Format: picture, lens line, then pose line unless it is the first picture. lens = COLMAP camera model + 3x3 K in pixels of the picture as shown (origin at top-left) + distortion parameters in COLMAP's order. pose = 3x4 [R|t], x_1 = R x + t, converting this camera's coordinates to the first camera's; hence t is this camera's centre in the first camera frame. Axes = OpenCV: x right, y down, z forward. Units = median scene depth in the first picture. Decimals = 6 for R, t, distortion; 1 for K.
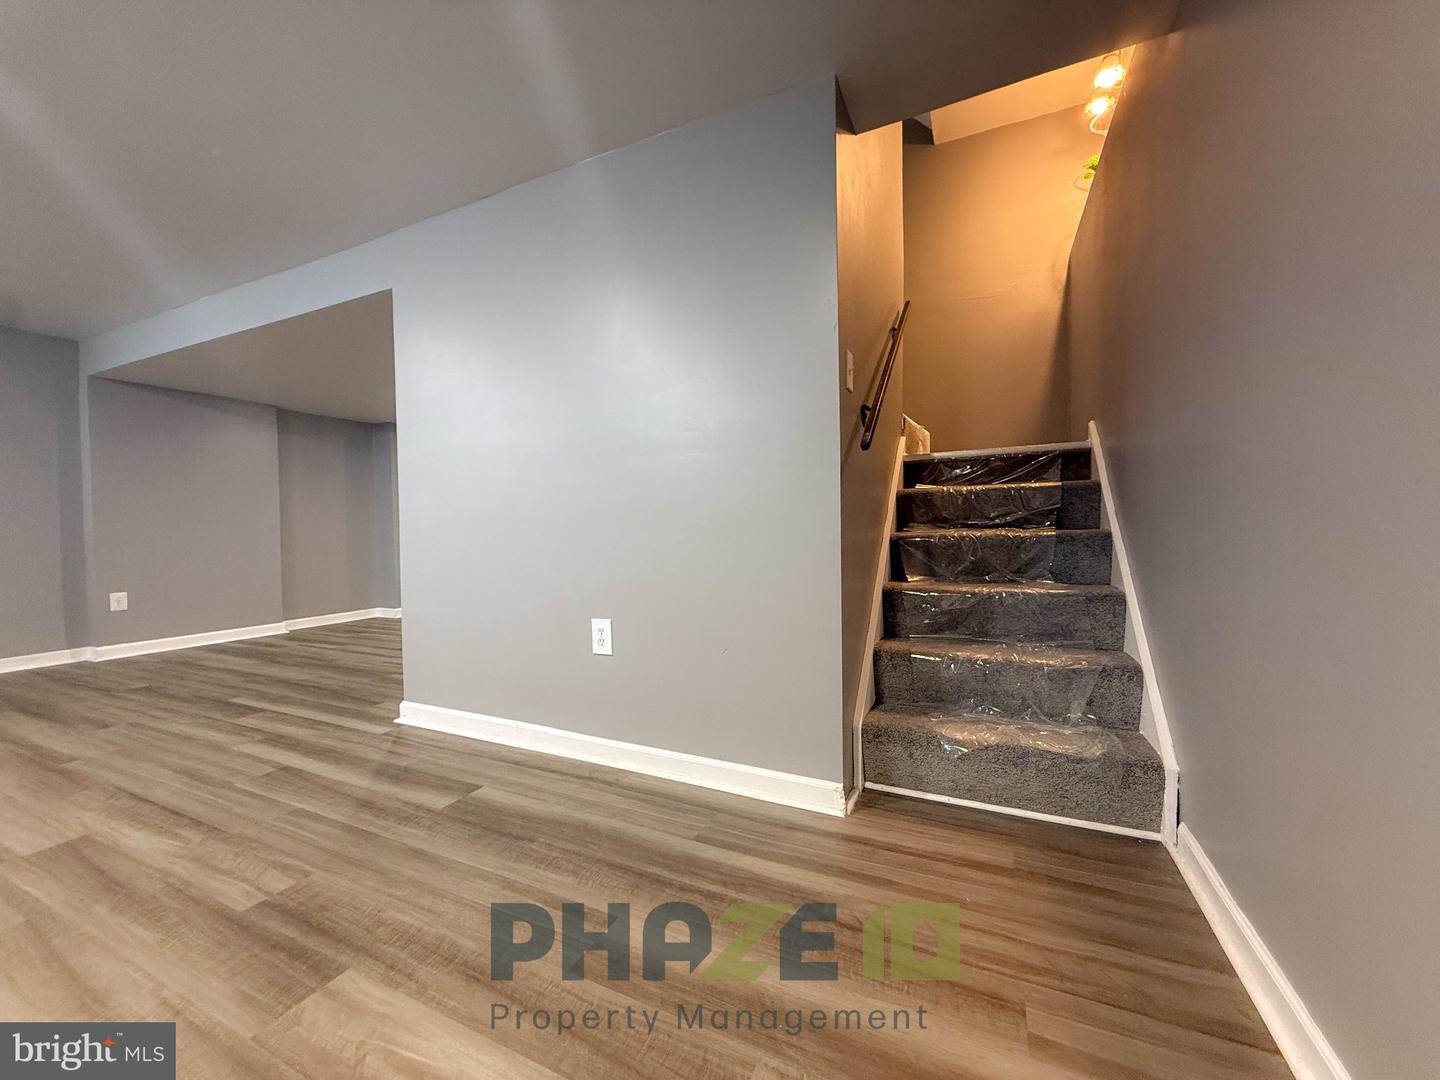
lens RADIAL K [[573.5, 0, 715.4], [0, 573.5, 541.7], [0, 0, 1]] dist [-0.000997, -0.000097]
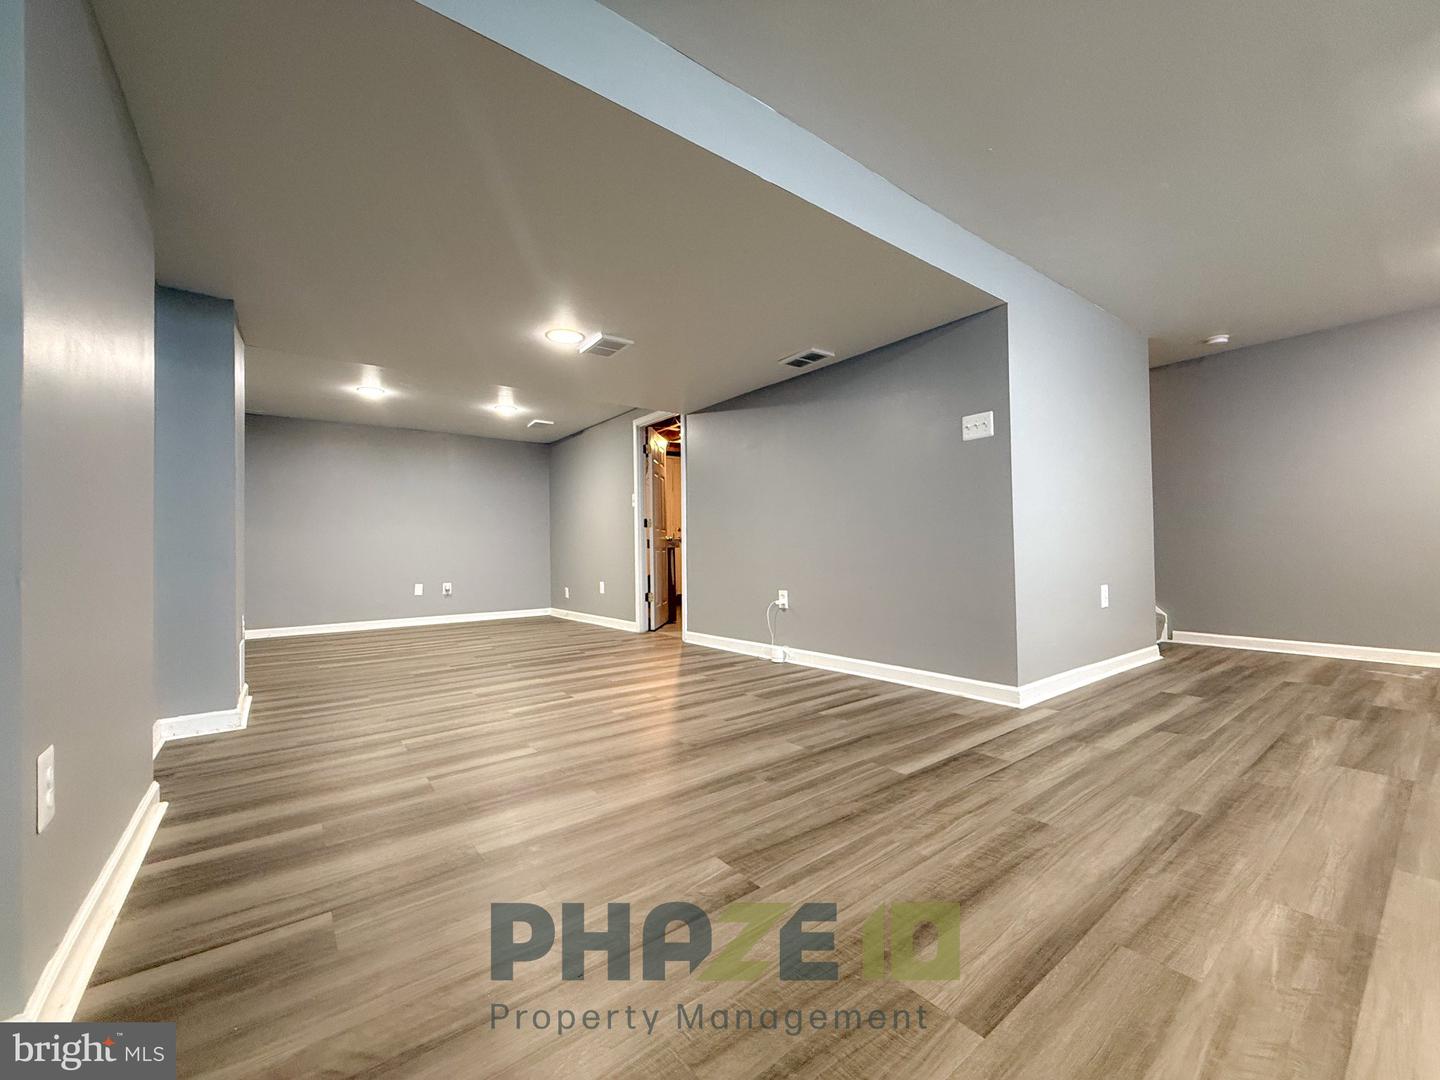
lens RADIAL K [[573.5, 0, 715.4], [0, 573.5, 541.7], [0, 0, 1]] dist [-0.000997, -0.000097]
pose [[0.461864, 0.022427, 0.886667, -2.224177], [0.028405, 0.998793, -0.040060, 0.043540], [-0.886496, 0.043688, 0.460670, 1.265471]]
